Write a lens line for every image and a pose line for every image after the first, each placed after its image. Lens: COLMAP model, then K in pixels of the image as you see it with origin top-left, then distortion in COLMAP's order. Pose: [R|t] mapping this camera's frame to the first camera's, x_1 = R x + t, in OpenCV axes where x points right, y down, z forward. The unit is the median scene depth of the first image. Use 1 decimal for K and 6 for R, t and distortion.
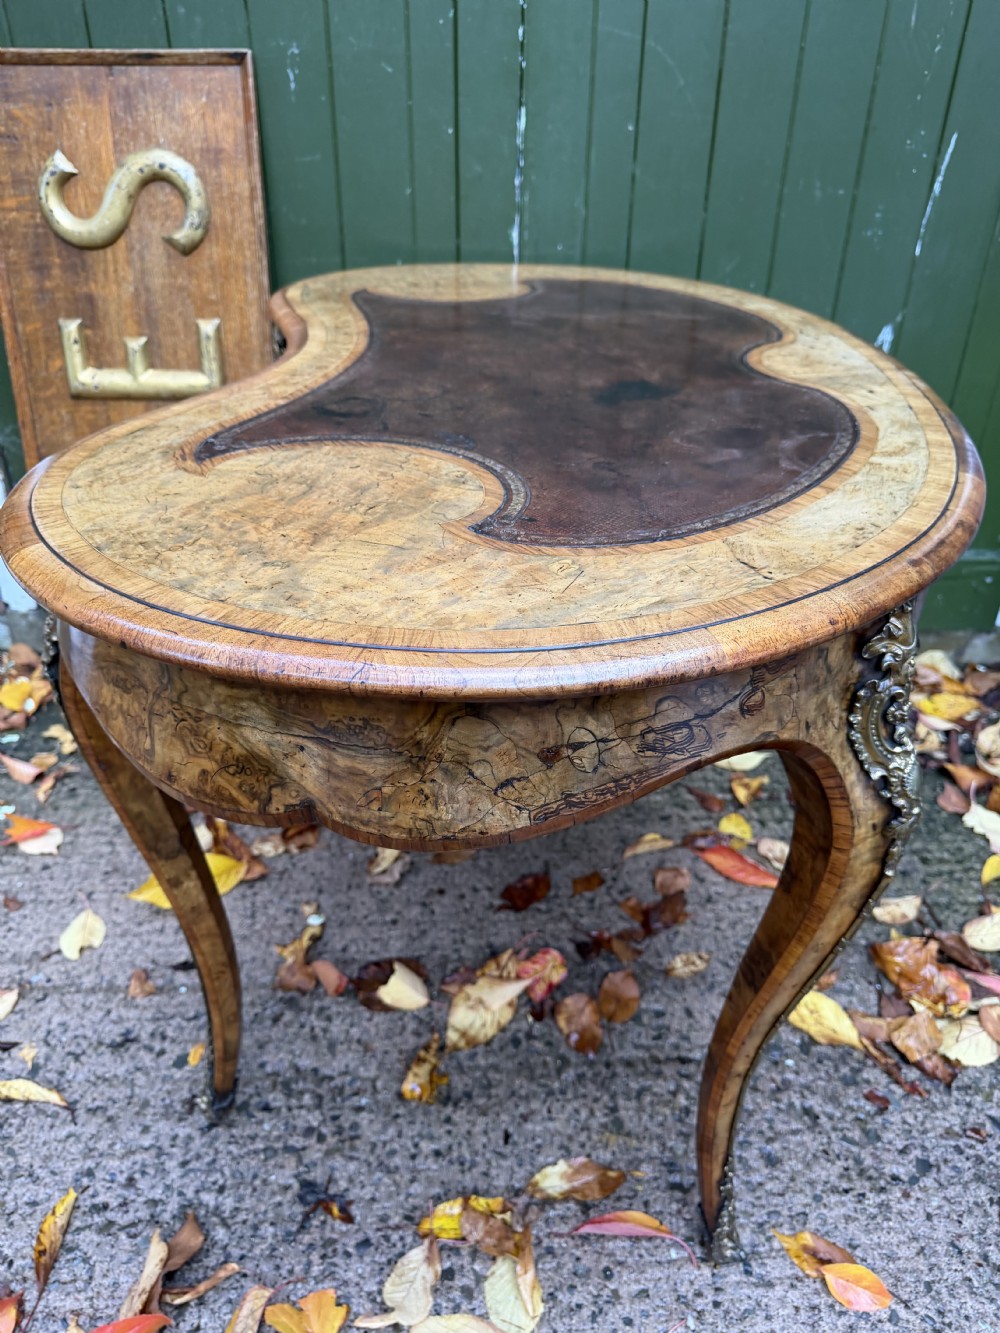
lens RADIAL K [[975.1, 0, 489.3], [0, 975.1, 672.6], [0, 0, 1]] dist [0.008930, -0.019384]
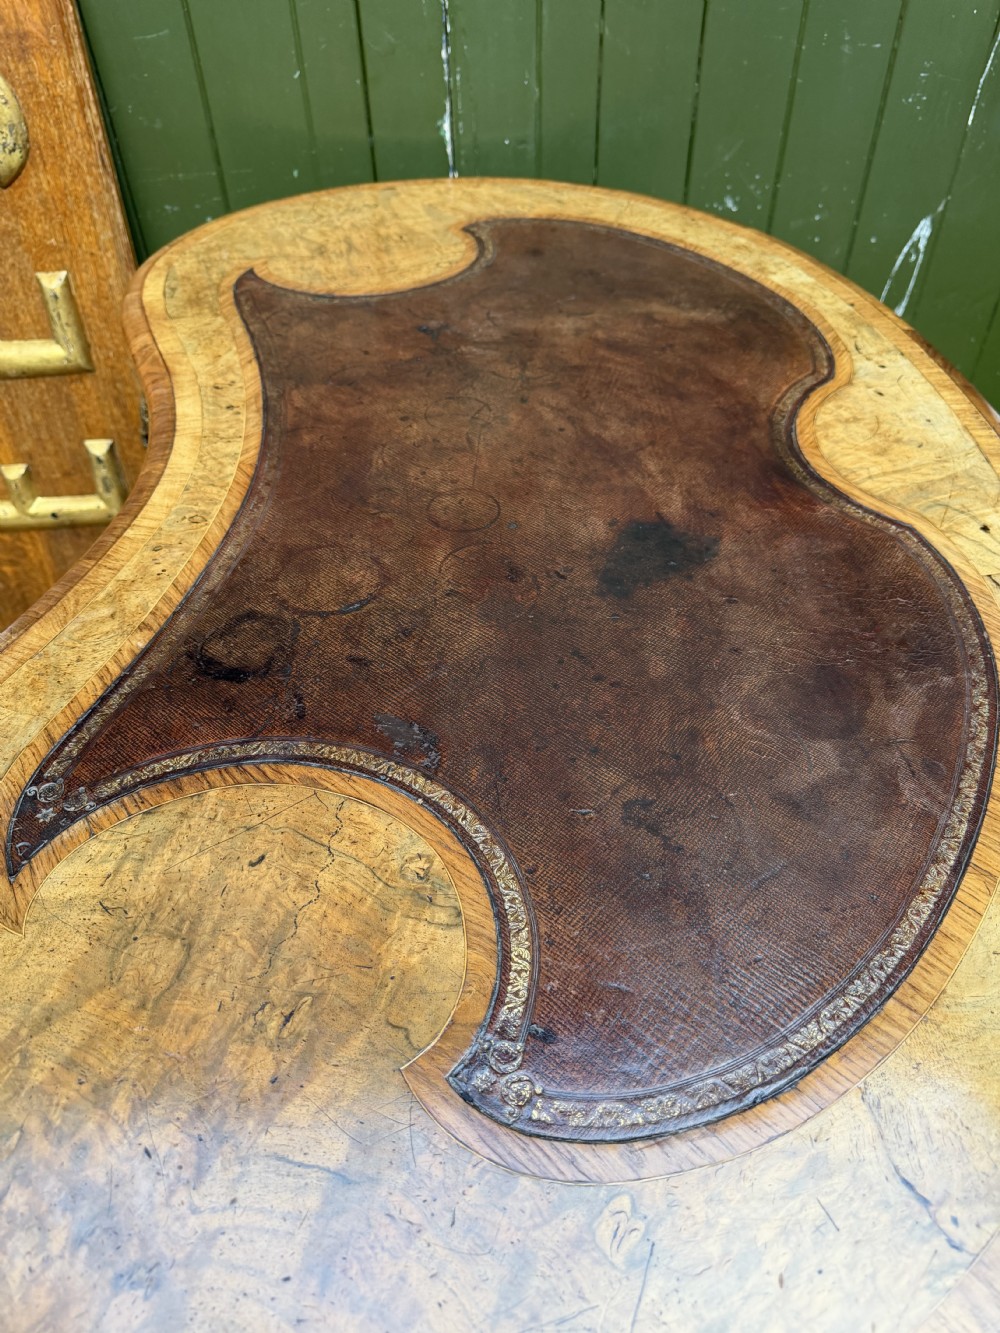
lens RADIAL K [[975.1, 0, 502.6], [0, 975.1, 663.3], [0, 0, 1]] dist [0.008930, -0.019384]
pose [[0.995783, -0.080853, 0.043354, 0.003273], [0.069016, 0.971527, 0.226654, -0.246840], [-0.060445, -0.222706, 0.973010, 0.202998]]
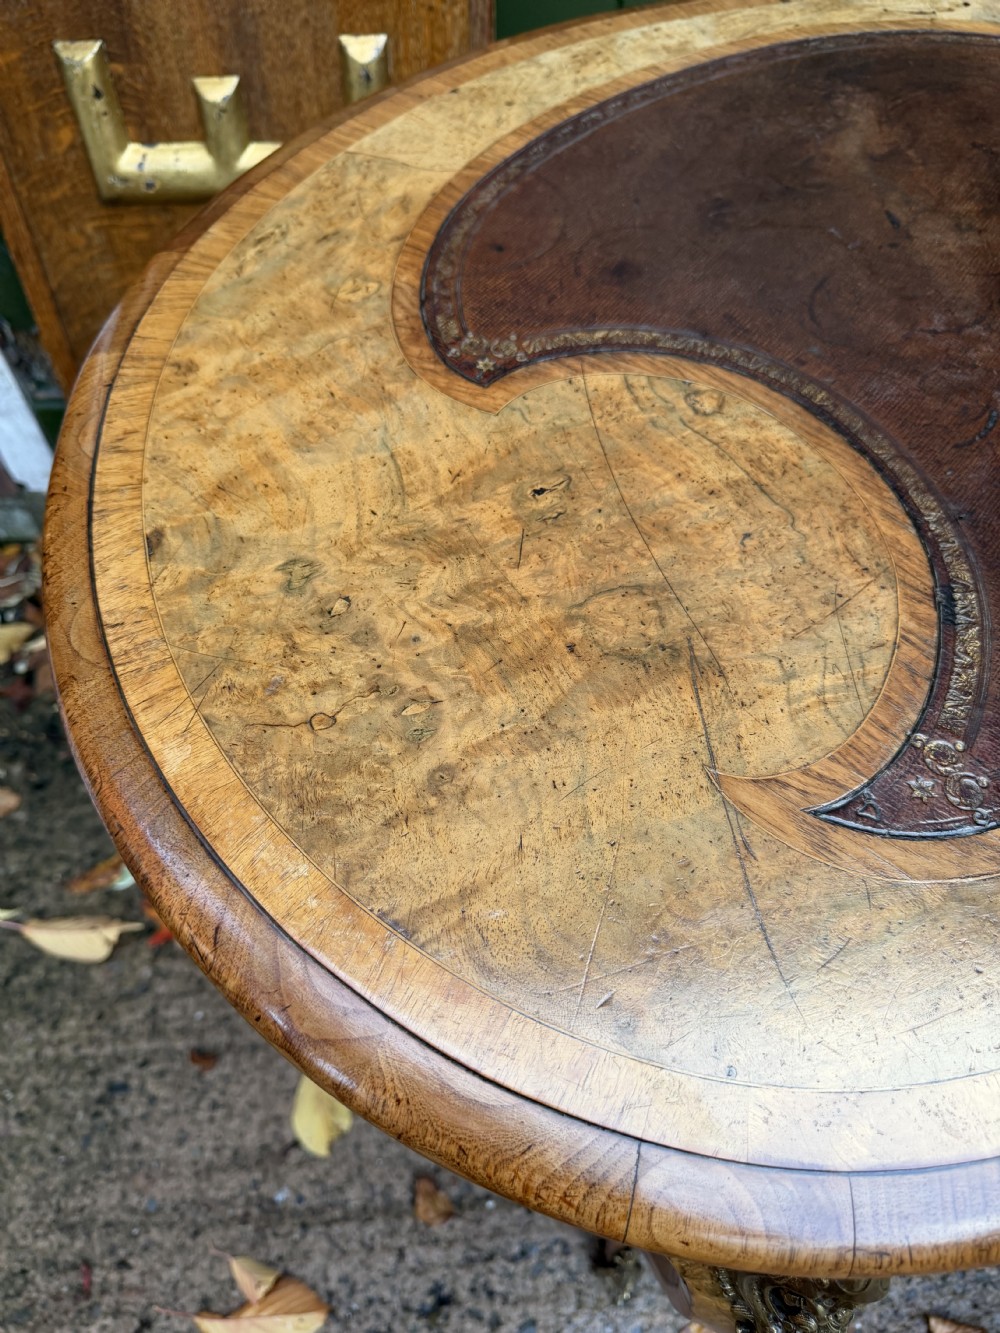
lens RADIAL K [[975.1, 0, 490.9], [0, 975.1, 670.3], [0, 0, 1]] dist [0.008930, -0.019384]
pose [[0.998009, -0.052216, 0.035391, -0.297566], [0.031536, 0.898920, 0.436976, -0.330932], [-0.054630, -0.434990, 0.898777, 0.482859]]
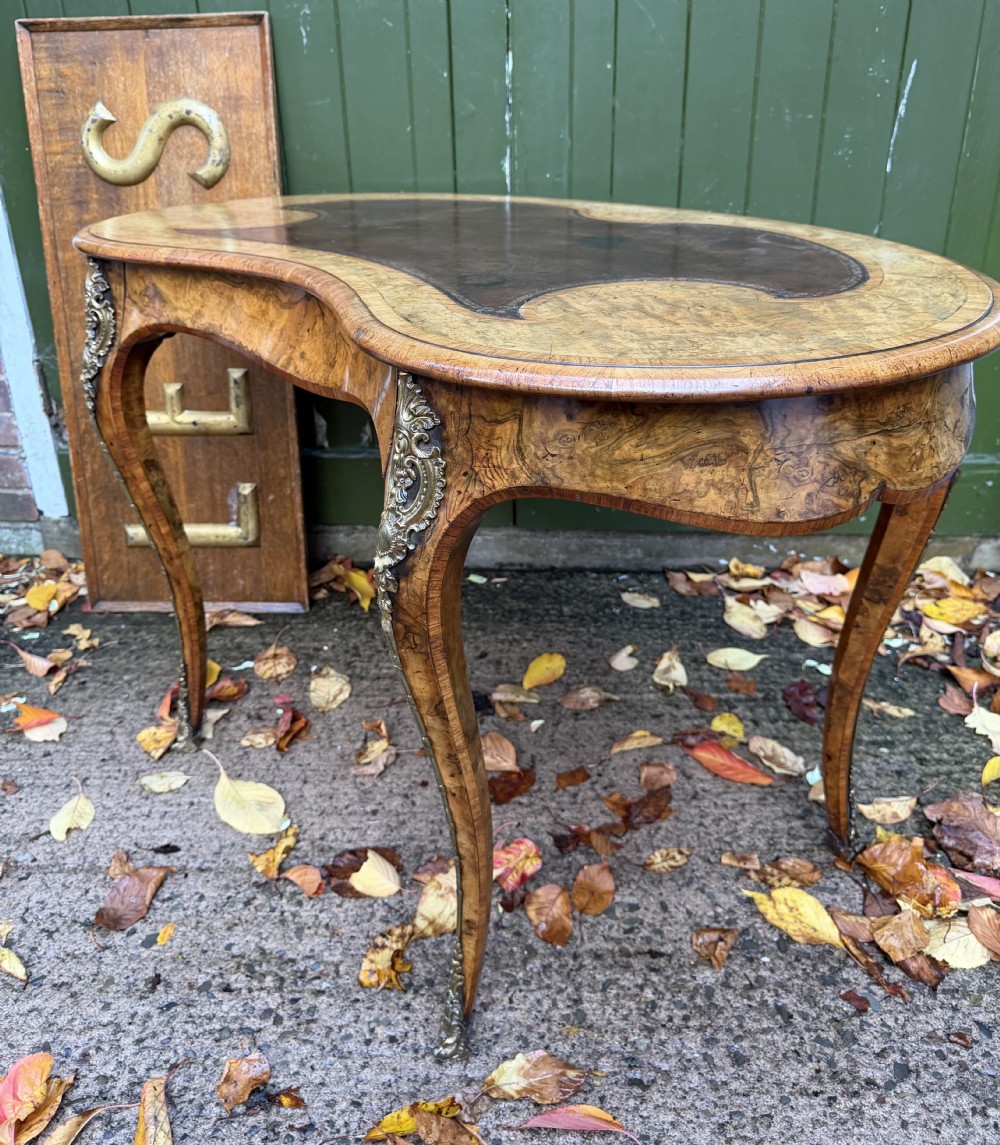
lens RADIAL K [[976.2, 0, 487.8], [0, 976.2, 482.1], [0, 0, 1]] dist [-0.005135, 0.003388]
pose [[0.997761, -0.003903, -0.066765, 0.087144], [-0.005140, 0.990869, -0.134732, 0.054934], [0.066681, 0.134773, 0.988630, -0.029147]]
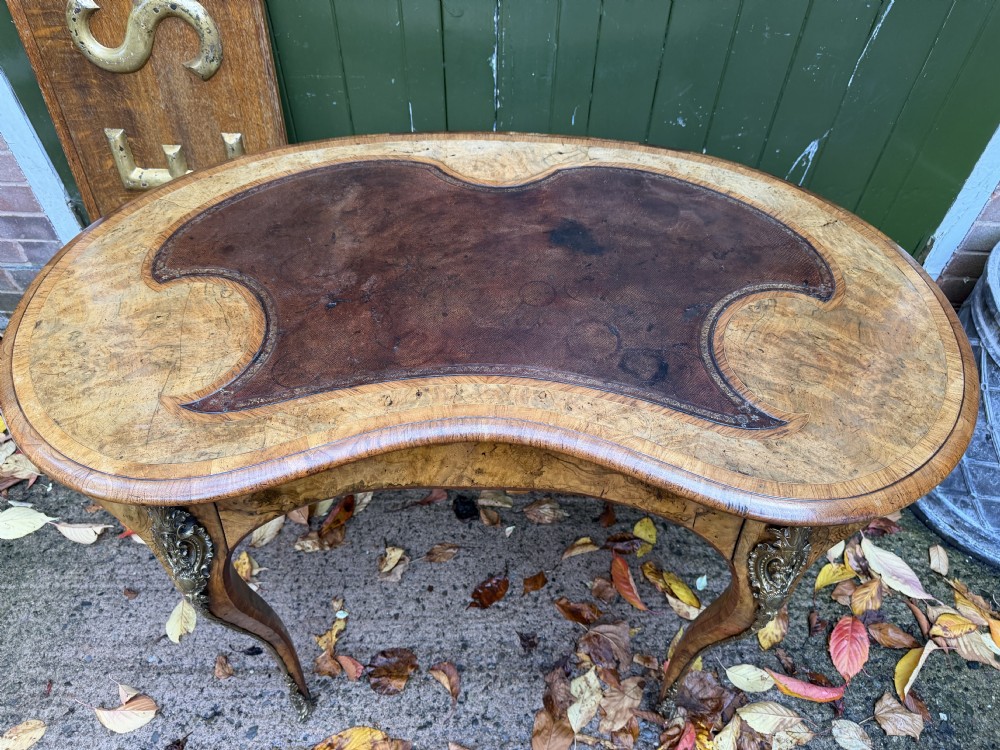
lens RADIAL K [[731.5, 0, 501.1], [0, 731.5, 376.4], [0, 0, 1]] dist [0.008930, -0.019384]
pose [[0.999700, 0.023524, -0.006779, 0.055419], [-0.020173, 0.948443, 0.316304, -0.425278], [0.013870, -0.316073, 0.948634, 0.092465]]
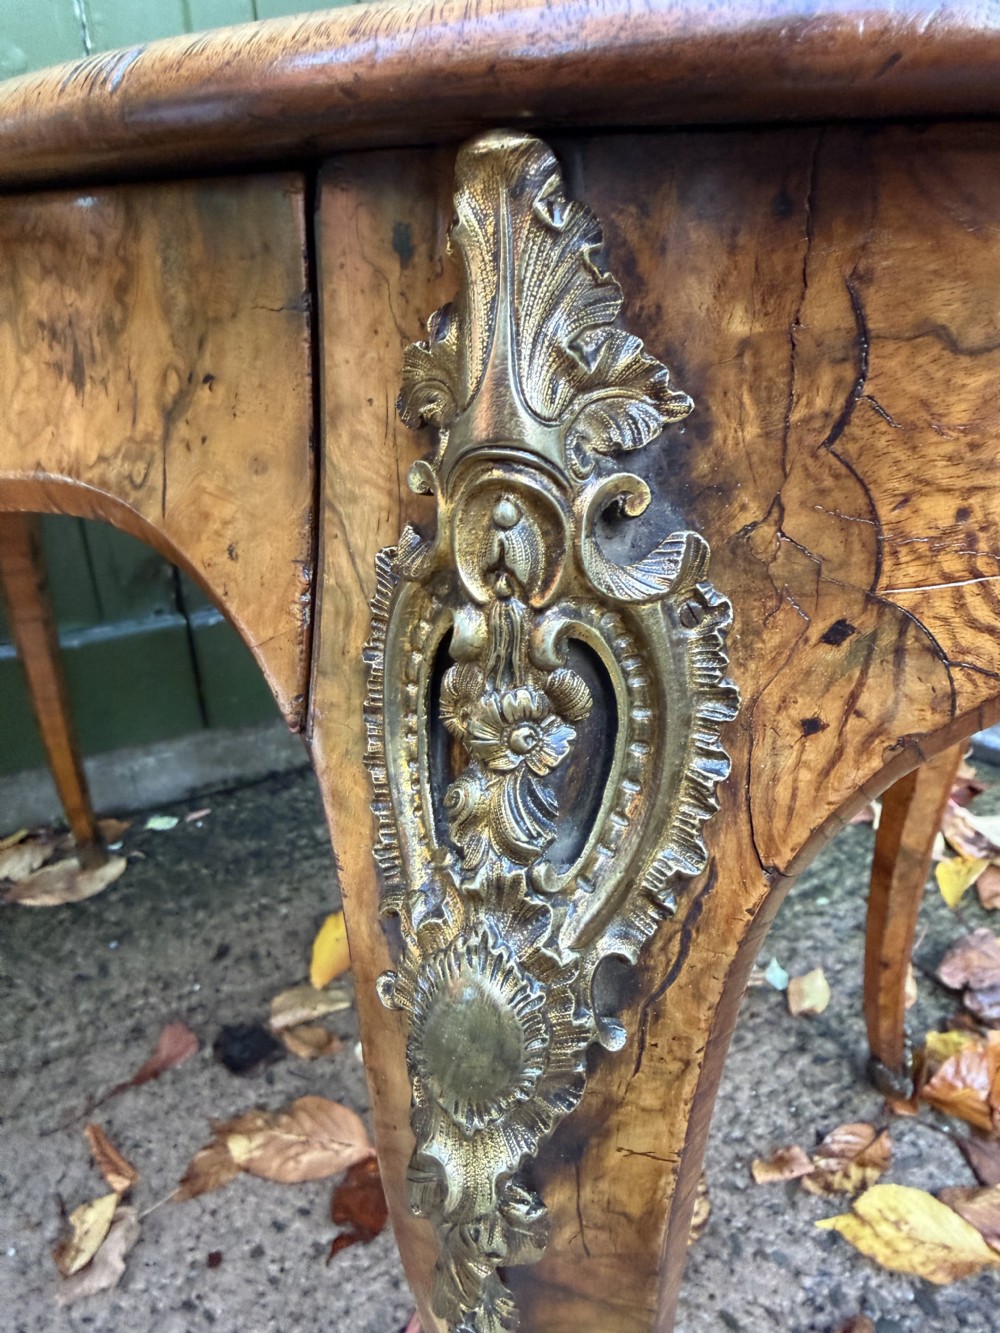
lens RADIAL K [[975.1, 0, 522.3], [0, 975.1, 591.6], [0, 0, 1]] dist [0.008930, -0.019384]
pose [[0.898977, -0.196126, 0.391631, -0.037244], [0.255252, 0.961204, -0.104559, -0.024250], [-0.355931, 0.193961, 0.914162, 0.410149]]
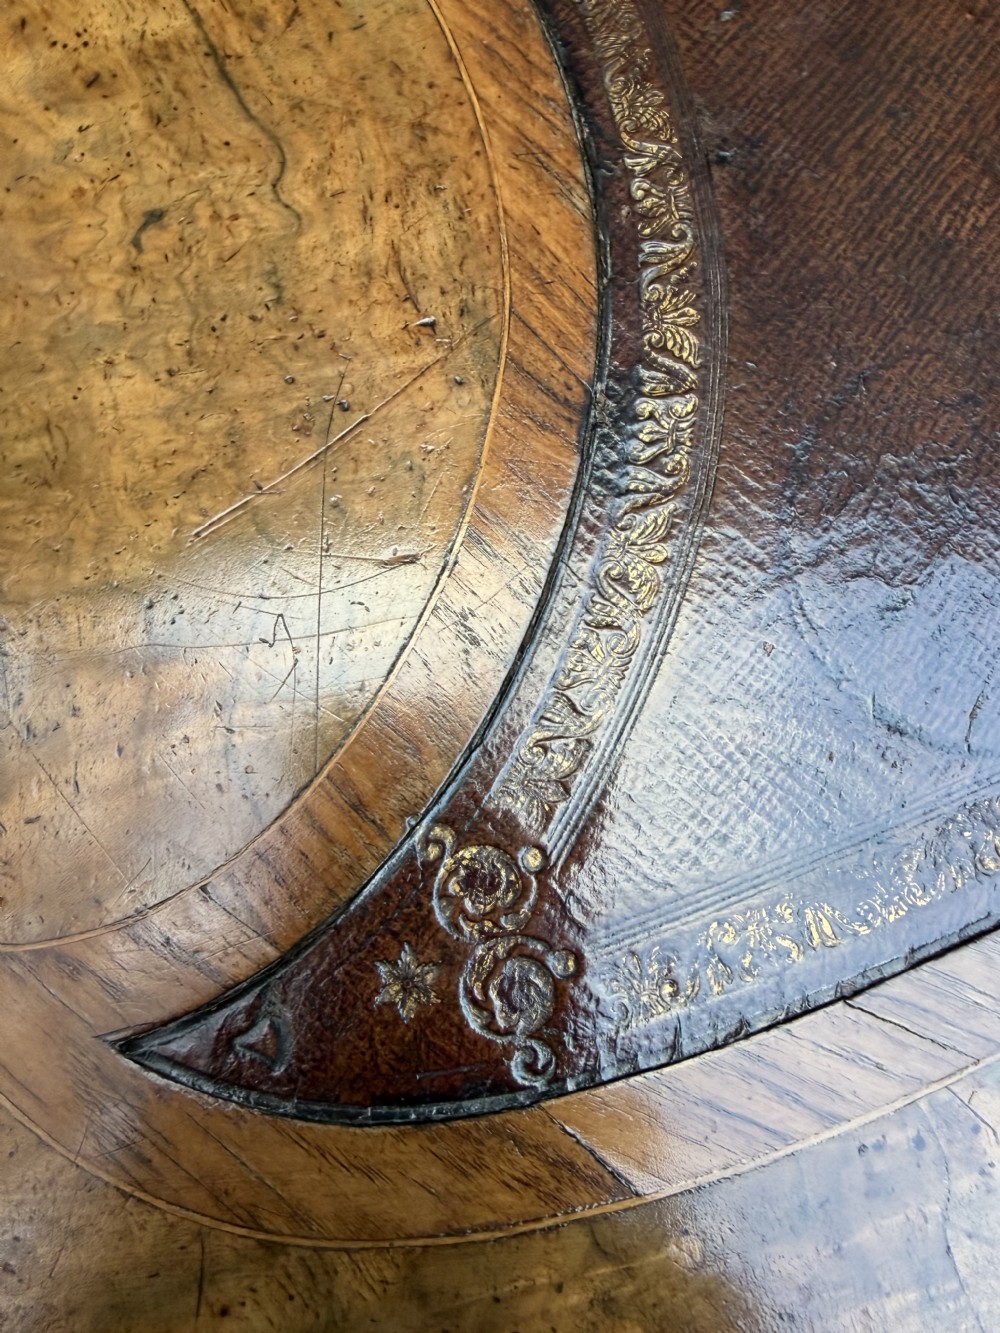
lens RADIAL K [[975.1, 0, 487.2], [0, 975.1, 663.1], [0, 0, 1]] dist [0.008930, -0.019384]
pose [[0.998369, -0.056994, -0.003320, -0.181160], [0.038334, 0.626143, 0.778765, -0.294106], [-0.042307, -0.777622, 0.627307, 0.634780]]
